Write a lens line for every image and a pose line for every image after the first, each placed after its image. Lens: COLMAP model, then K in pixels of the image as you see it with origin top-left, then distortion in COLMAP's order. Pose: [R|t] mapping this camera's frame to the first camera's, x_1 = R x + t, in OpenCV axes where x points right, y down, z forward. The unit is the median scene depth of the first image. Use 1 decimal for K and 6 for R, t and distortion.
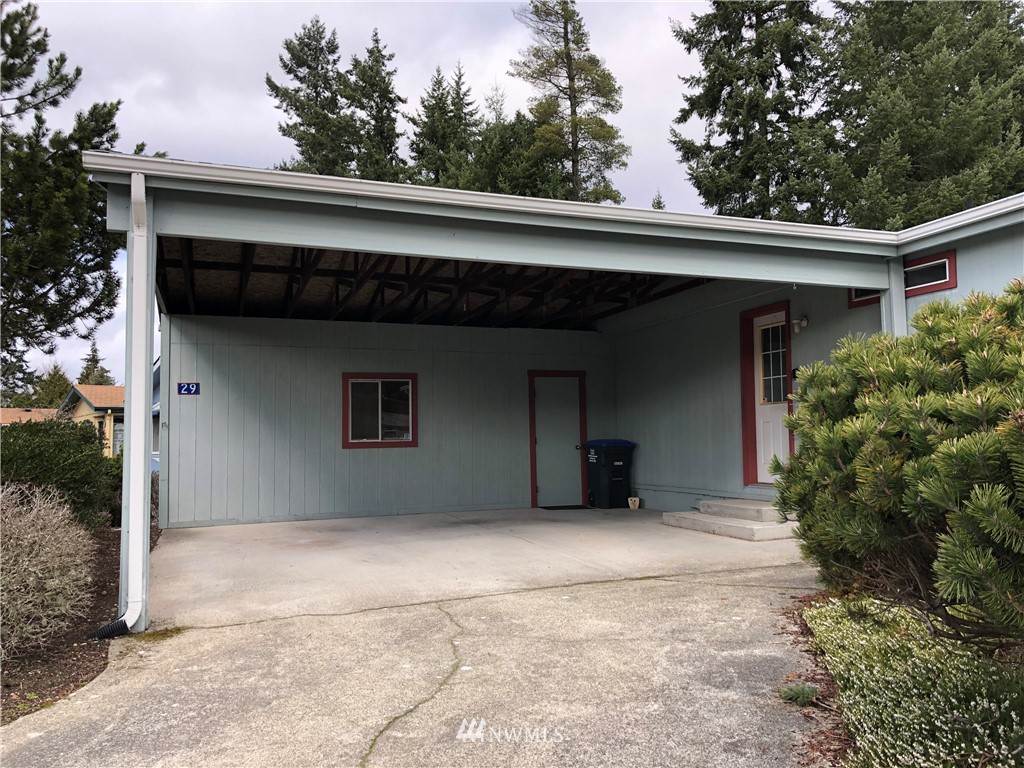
lens RADIAL K [[838.8, 0, 512.0], [0, 838.8, 384.0], [0, 0, 1]] dist [0.006996, 0.004076]
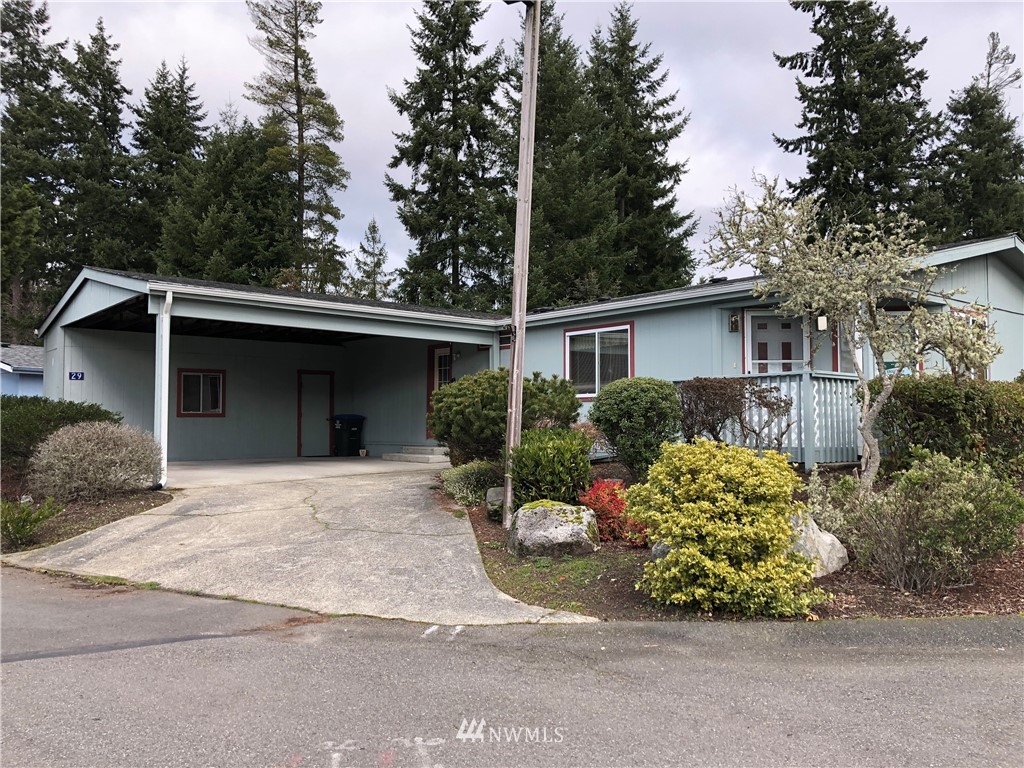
lens RADIAL K [[826.9, 0, 510.1], [0, 826.9, 413.3], [0, 0, 1]] dist [-0.002679, 0.008893]
pose [[0.937733, 0.016793, 0.346951, -0.057338], [-0.035631, 0.998212, 0.047990, -0.009460], [-0.345525, -0.057364, 0.936655, -0.238658]]
